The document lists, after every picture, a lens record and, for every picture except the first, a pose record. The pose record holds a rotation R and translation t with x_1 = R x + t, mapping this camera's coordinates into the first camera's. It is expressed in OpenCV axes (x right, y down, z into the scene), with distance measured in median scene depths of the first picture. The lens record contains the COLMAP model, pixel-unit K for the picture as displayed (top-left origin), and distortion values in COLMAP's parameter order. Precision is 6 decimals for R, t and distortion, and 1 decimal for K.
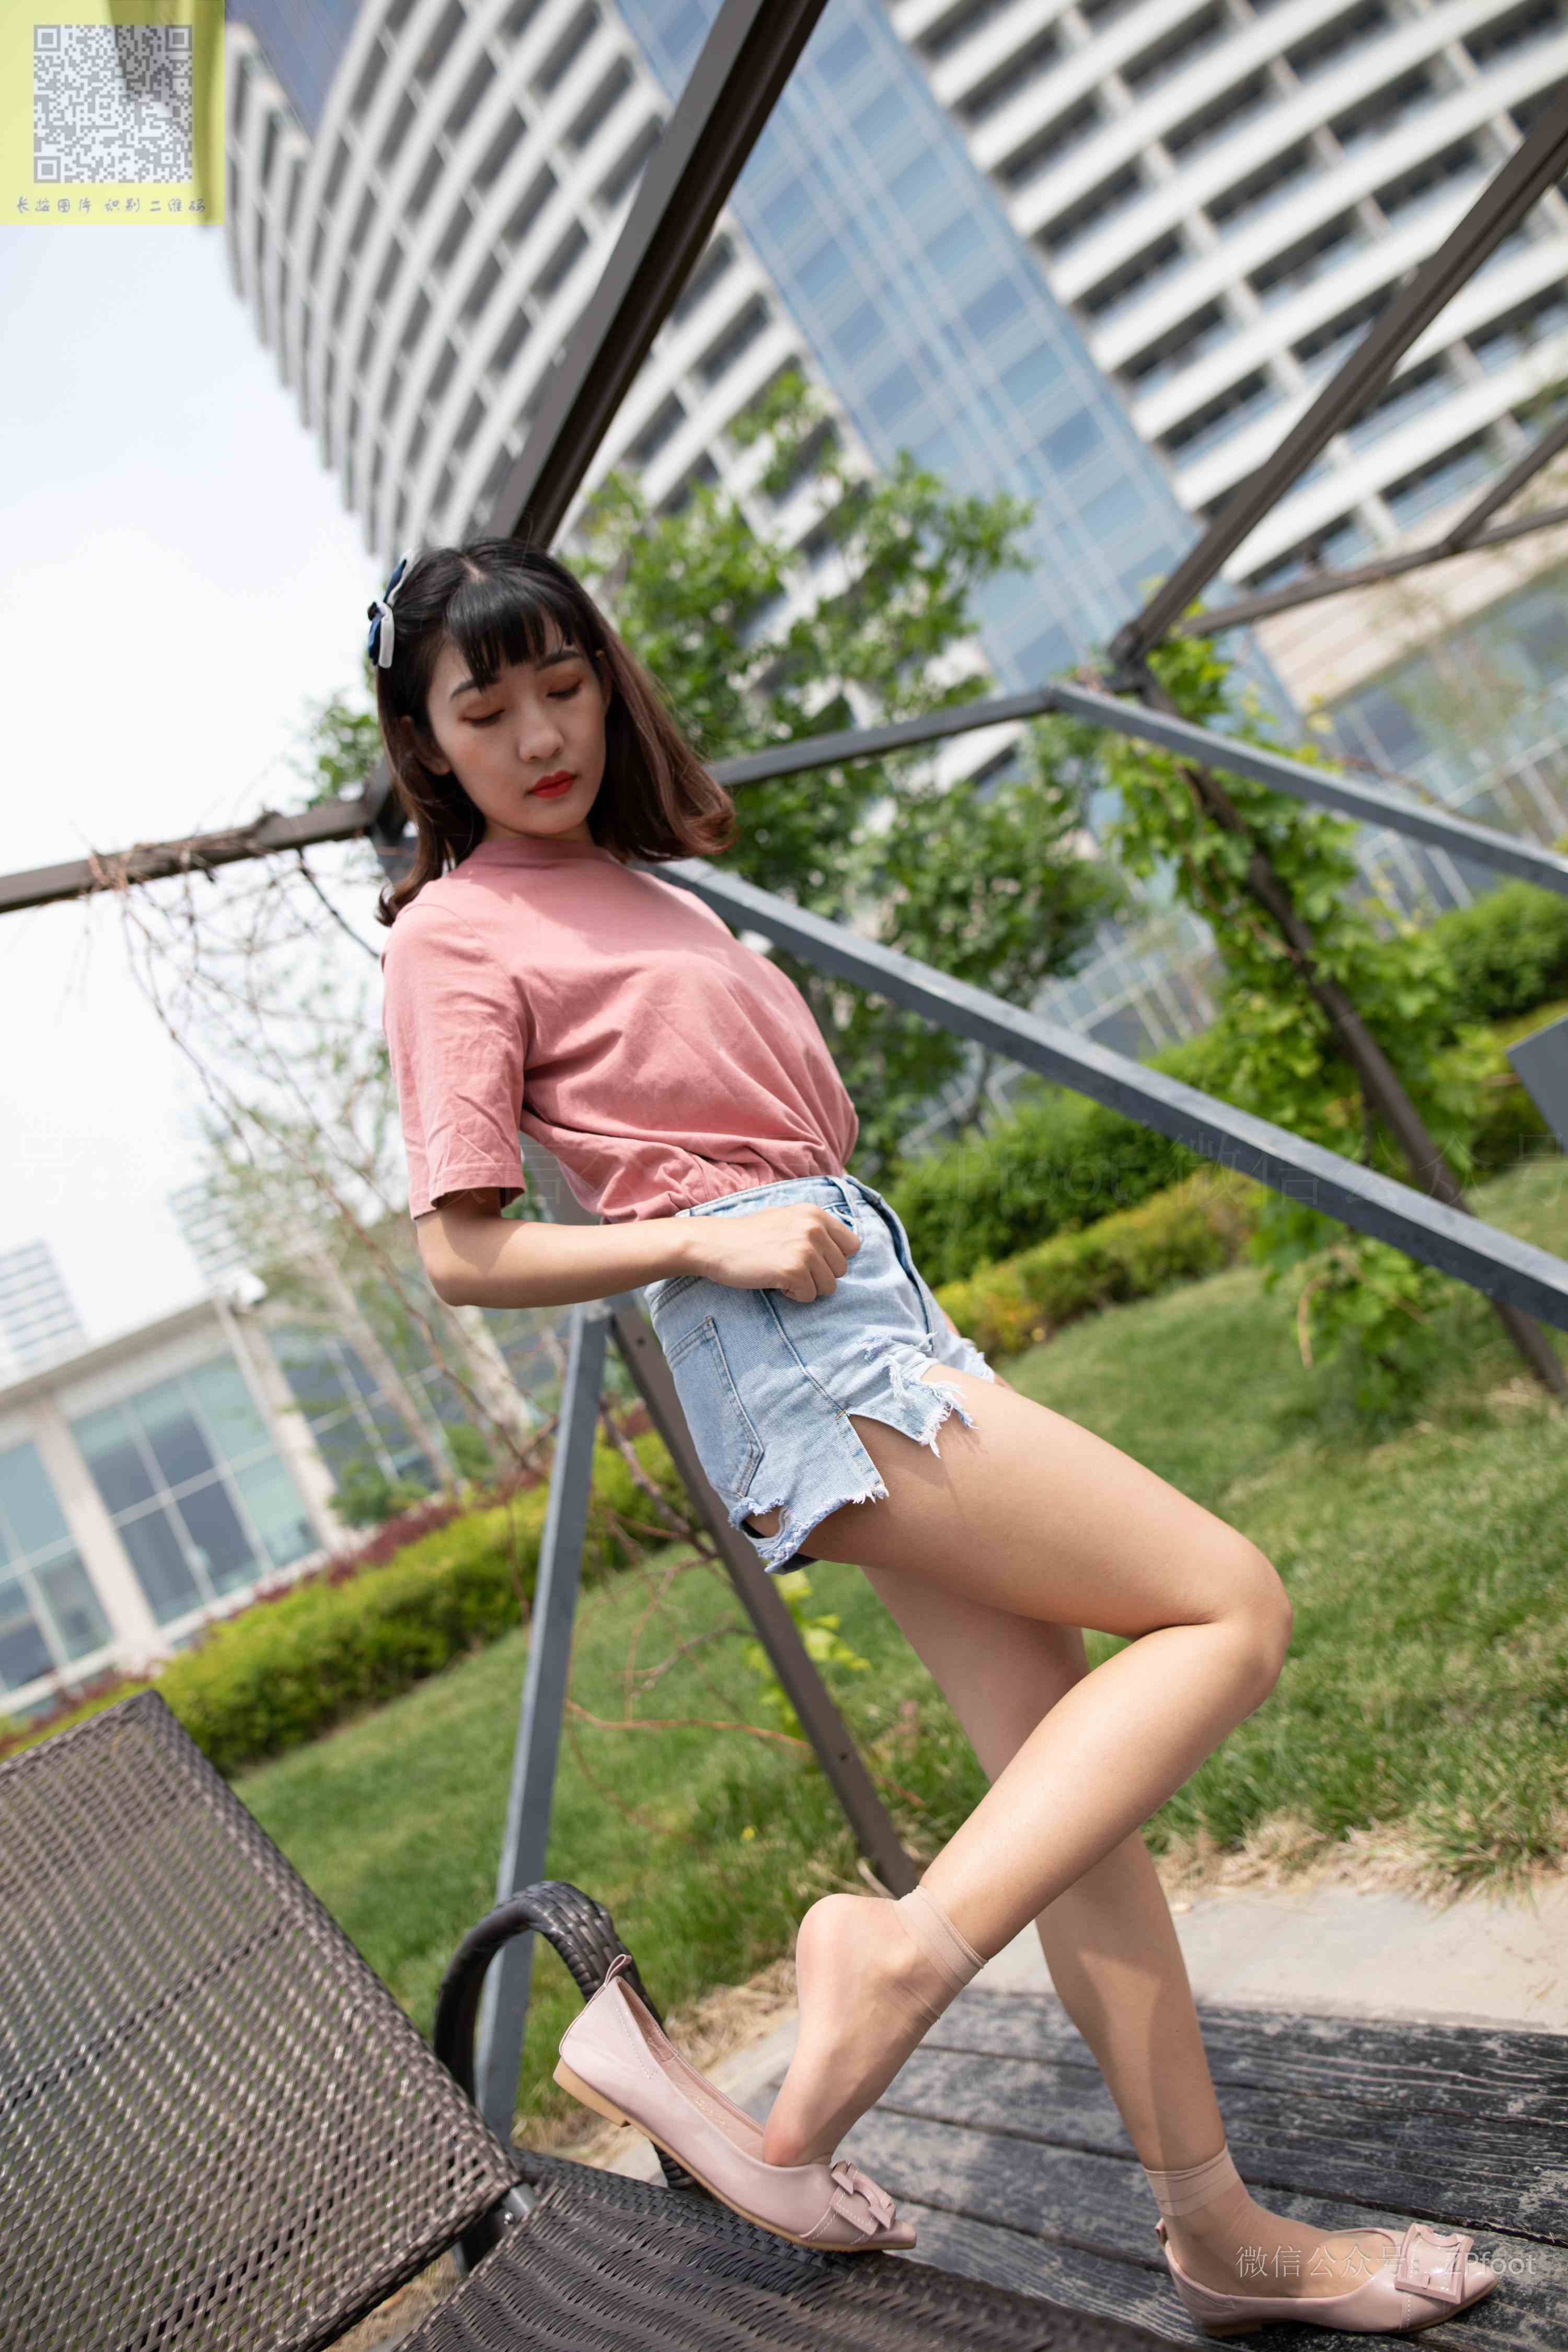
lens RADIAL K [[1647.6, 0, 804.3], [0, 1647.6, 1173.2], [0, 0, 1]] dist [-0.047296, 0.037096]
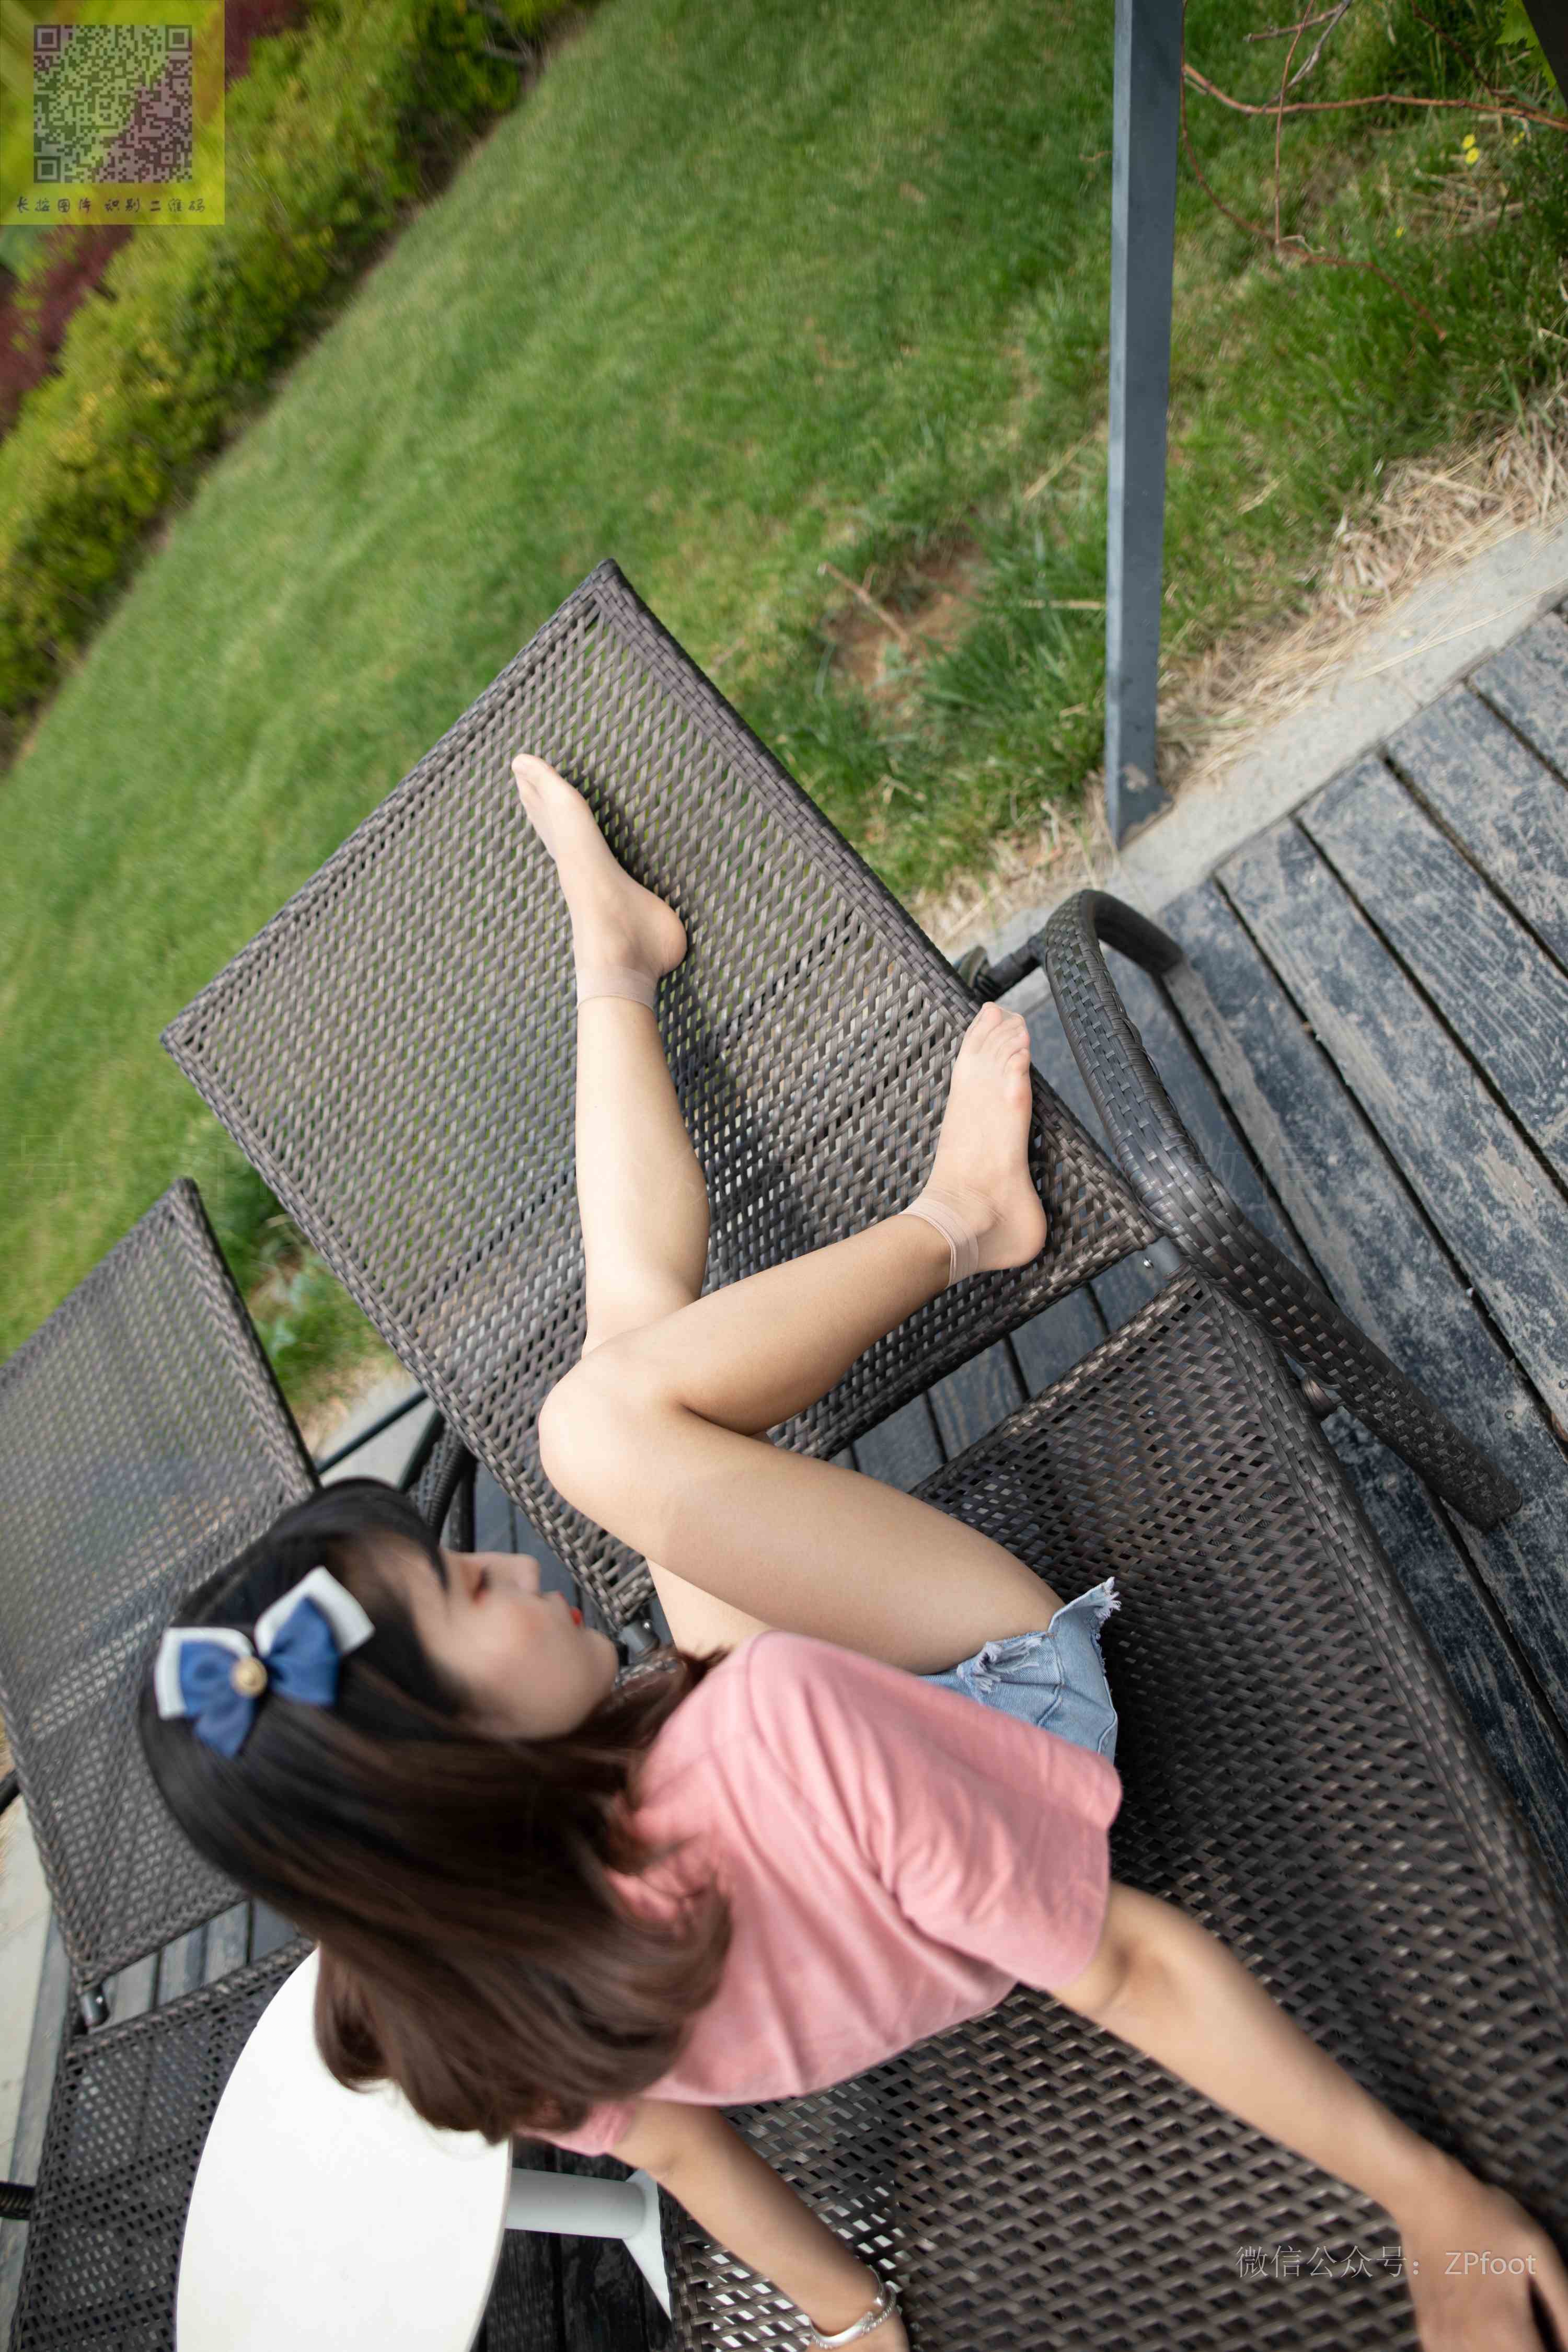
lens RADIAL K [[1652.2, 0, 786.9], [0, 1652.2, 1150.8], [0, 0, 1]] dist [-0.054645, 0.048291]
pose [[0.930413, 0.096220, -0.353656, -0.022278], [0.308592, 0.314940, 0.897543, -0.192025], [0.197742, -0.944222, 0.263331, 0.434584]]
